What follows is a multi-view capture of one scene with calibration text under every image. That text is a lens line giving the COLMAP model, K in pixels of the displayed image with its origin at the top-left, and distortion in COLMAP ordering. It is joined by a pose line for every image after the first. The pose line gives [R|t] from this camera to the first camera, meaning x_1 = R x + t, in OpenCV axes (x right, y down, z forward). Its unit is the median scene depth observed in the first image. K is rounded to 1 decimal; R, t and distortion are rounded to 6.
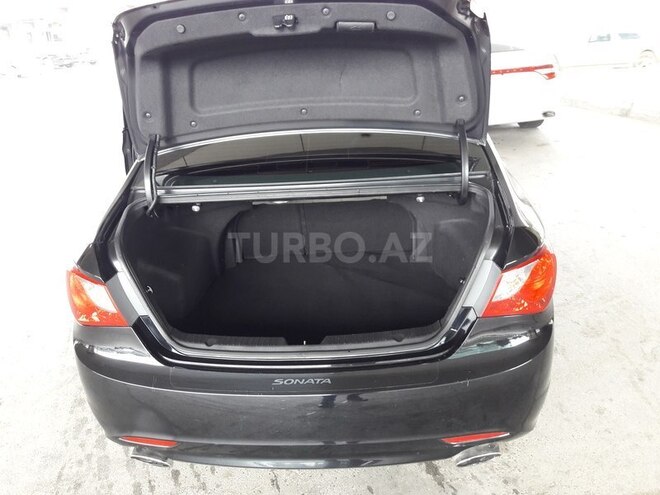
lens RADIAL K [[548.6, 0, 330.0], [0, 548.6, 247.5], [0, 0, 1]] dist [-0.004824, -0.013264]
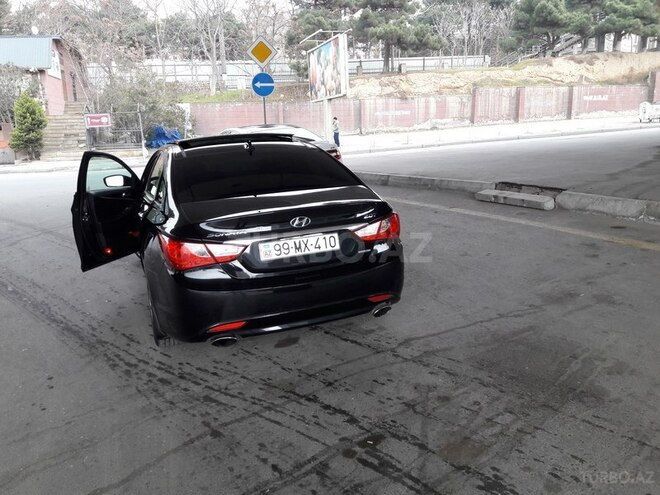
lens RADIAL K [[535.3, 0, 330.0], [0, 535.3, 247.5], [0, 0, 1]] dist [0.086343, -0.138738]
pose [[0.915896, -0.092073, 0.390713, -0.525032], [0.154779, 0.979077, -0.132104, 0.287395], [-0.370375, 0.181468, 0.910984, -0.645332]]
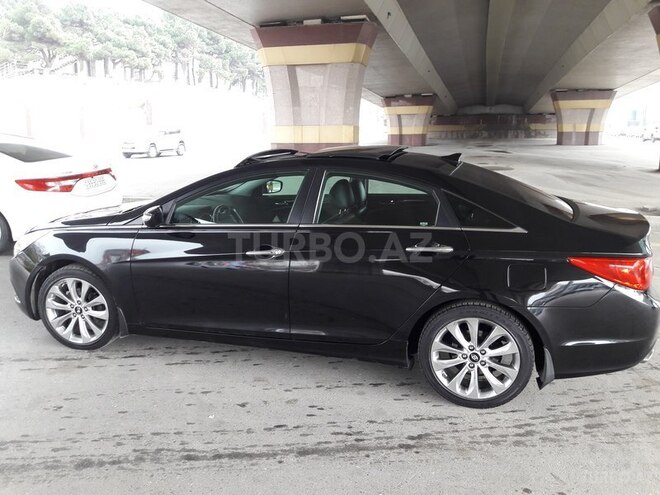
lens RADIAL K [[535.3, 0, 330.0], [0, 535.3, 247.5], [0, 0, 1]] dist [0.086343, -0.138738]
pose [[0.222699, -0.156592, 0.962229, -1.715289], [0.338516, 0.938022, 0.074306, -0.328792], [-0.914228, 0.309182, 0.261905, 1.060411]]
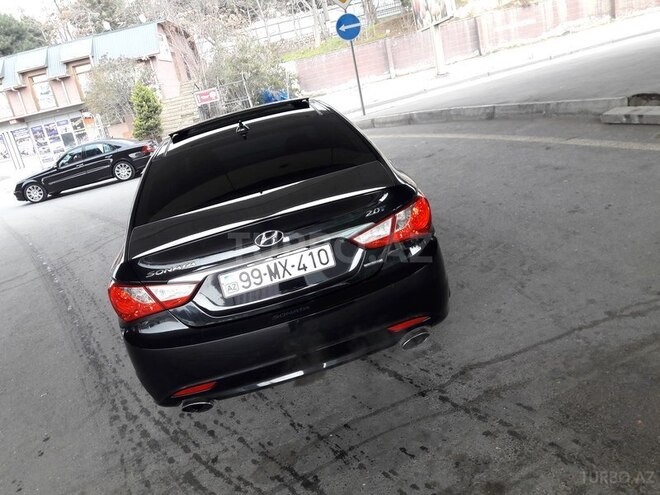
lens RADIAL K [[548.6, 0, 330.0], [0, 548.6, 247.5], [0, 0, 1]] dist [-0.004824, -0.013264]
pose [[0.962018, -0.236733, 0.135938, -0.074358], [0.249397, 0.964663, -0.085015, 0.155041], [-0.111009, 0.115688, 0.987063, -0.362492]]
